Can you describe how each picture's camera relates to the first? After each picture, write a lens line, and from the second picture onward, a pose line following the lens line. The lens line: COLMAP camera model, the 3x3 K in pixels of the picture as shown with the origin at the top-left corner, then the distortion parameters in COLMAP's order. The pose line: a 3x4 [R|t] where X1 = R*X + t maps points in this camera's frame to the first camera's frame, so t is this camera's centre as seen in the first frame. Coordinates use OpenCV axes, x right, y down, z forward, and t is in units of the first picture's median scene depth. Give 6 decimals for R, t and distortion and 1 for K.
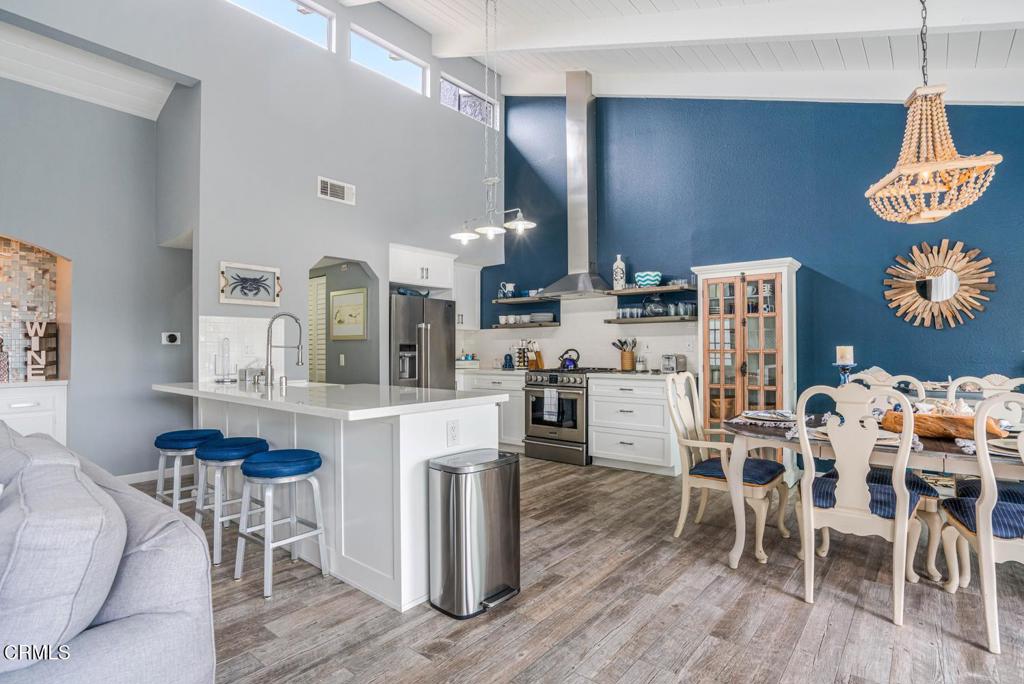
lens RADIAL K [[511.0, 0, 509.2], [0, 511.0, 347.0], [0, 0, 1]] dist [-0.035767, 0.011824]
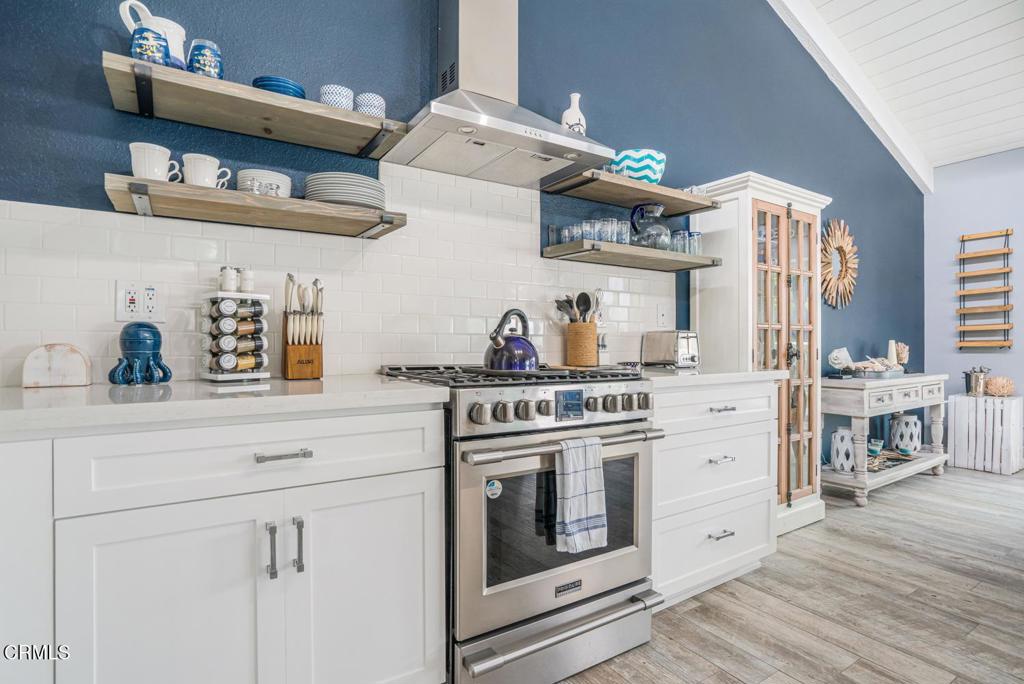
lens RADIAL K [[511.0, 0, 518.3], [0, 511.0, 343.3], [0, 0, 1]] dist [-0.035767, 0.011824]
pose [[0.298842, 0.004379, 0.954293, -0.239055], [-0.008214, 0.999964, -0.002016, 0.032531], [-0.954267, -0.007236, 0.298867, 1.101276]]
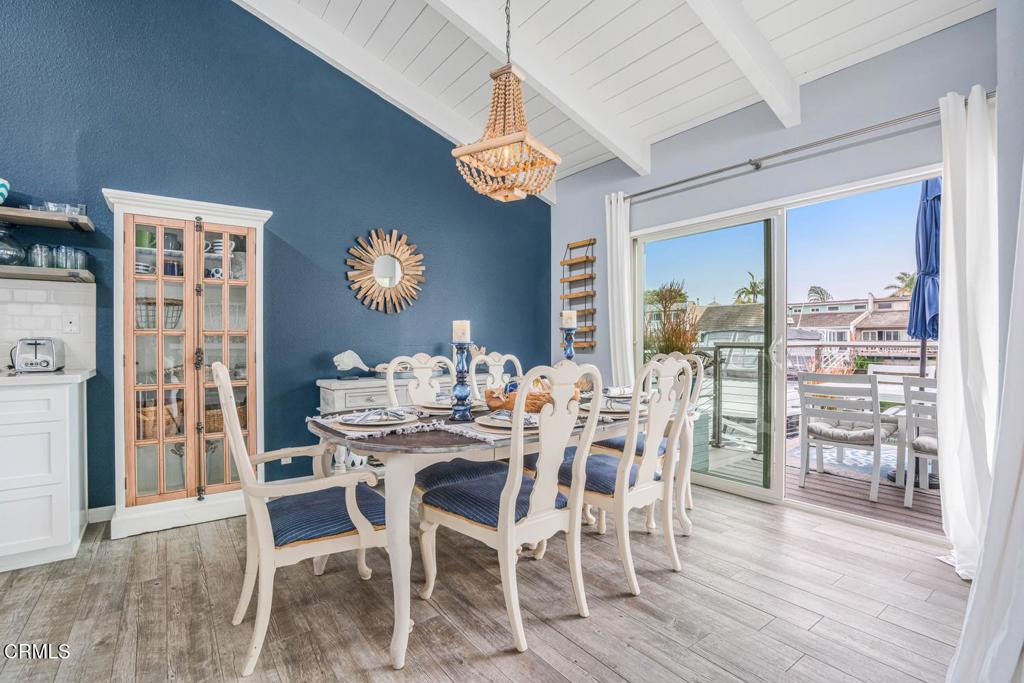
lens RADIAL K [[481.6, 0, 514.7], [0, 481.6, 343.2], [0, 0, 1]] dist [-0.037182, 0.013066]
pose [[0.242422, -0.002107, 0.970169, -0.054114], [-0.002247, 0.999994, 0.002733, 0.019680], [-0.970168, -0.002843, 0.242416, 0.419085]]
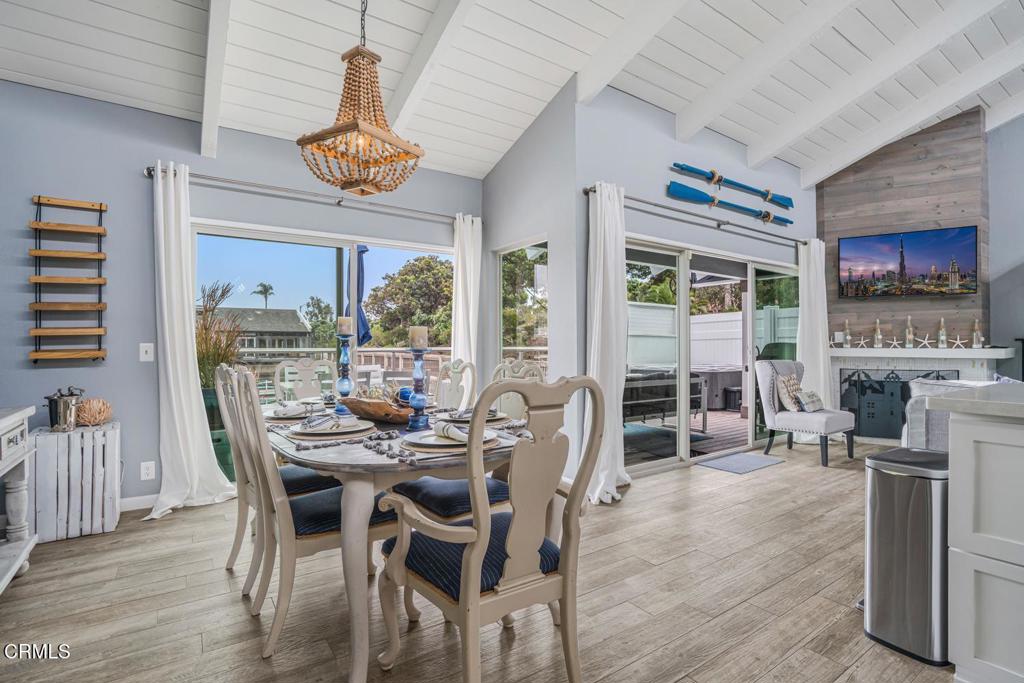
lens RADIAL K [[481.6, 0, 507.2], [0, 481.6, 348.9], [0, 0, 1]] dist [-0.037182, 0.013066]
pose [[-0.959106, 0.004533, 0.283011, 0.183815], [0.005334, 0.999984, 0.002059, 0.018104], [-0.282997, 0.003485, -0.959115, 0.987272]]
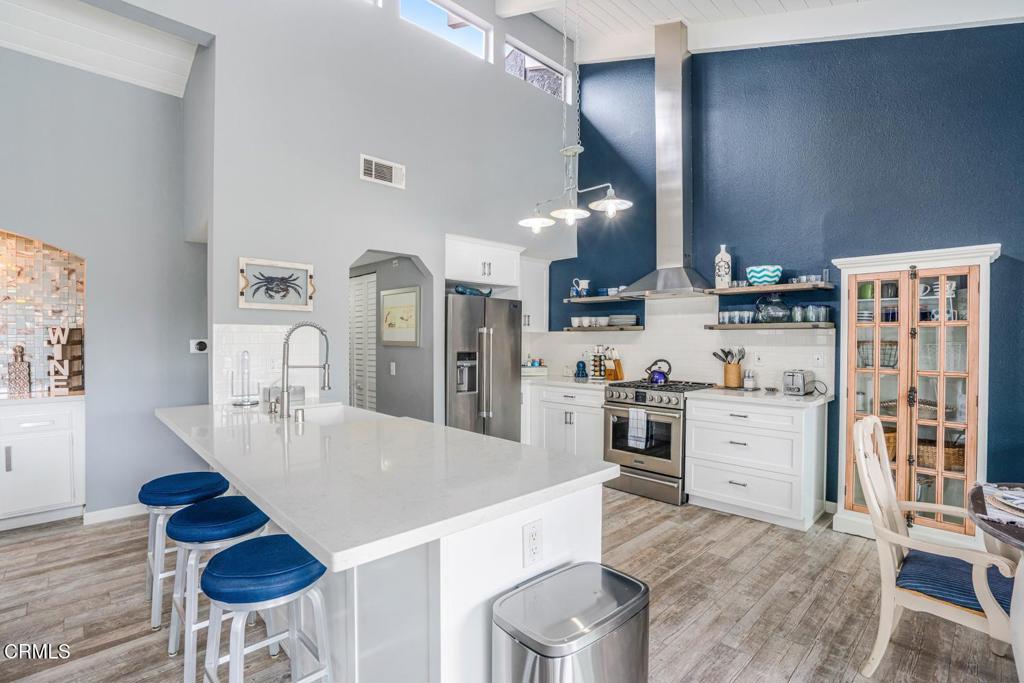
lens RADIAL K [[481.6, 0, 512.0], [0, 481.6, 346.6], [0, 0, 1]] dist [-0.037182, 0.013066]
pose [[0.993836, 0.008701, -0.110515, -0.040468], [-0.006523, 0.999778, 0.020048, -0.038189], [0.110665, -0.019204, 0.993672, 0.245459]]
